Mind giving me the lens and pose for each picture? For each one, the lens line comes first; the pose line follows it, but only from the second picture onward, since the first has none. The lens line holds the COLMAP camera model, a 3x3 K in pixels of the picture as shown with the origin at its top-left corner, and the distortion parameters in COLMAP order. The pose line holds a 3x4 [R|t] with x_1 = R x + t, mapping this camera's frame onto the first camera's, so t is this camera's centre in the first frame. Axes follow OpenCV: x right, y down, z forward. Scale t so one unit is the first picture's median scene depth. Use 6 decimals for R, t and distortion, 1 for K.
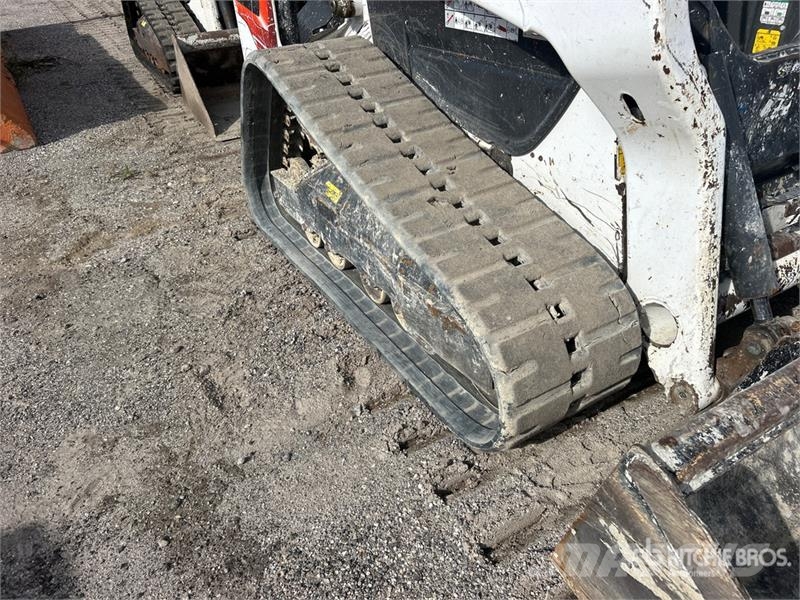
lens RADIAL K [[606.2, 0, 403.8], [0, 606.2, 302.9], [0, 0, 1]] dist [0.047868, -0.053069]
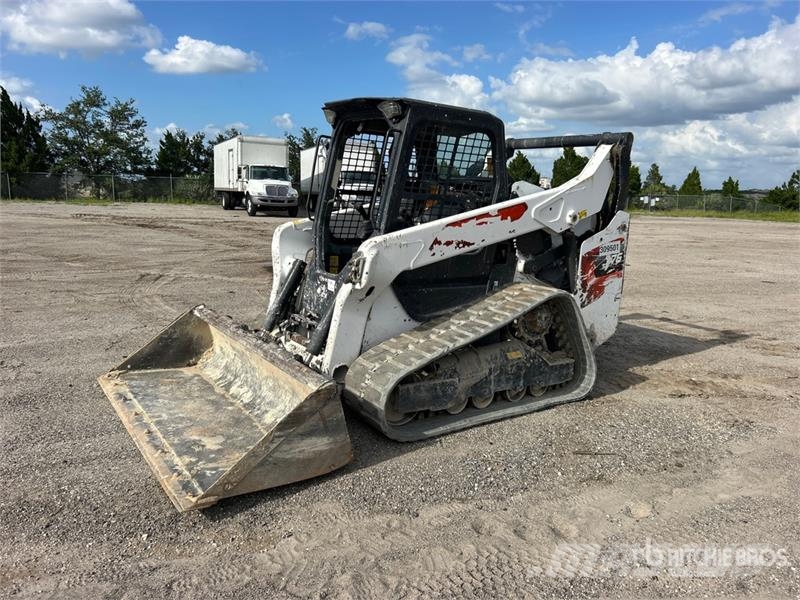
lens RADIAL K [[606.2, 0, 394.3], [0, 606.2, 295.4], [0, 0, 1]] dist [0.047868, -0.053069]
pose [[0.066211, 0.218729, -0.973537, 2.939419], [-0.586794, 0.797663, 0.139306, -0.791030], [0.807025, 0.562042, 0.181163, 0.728018]]
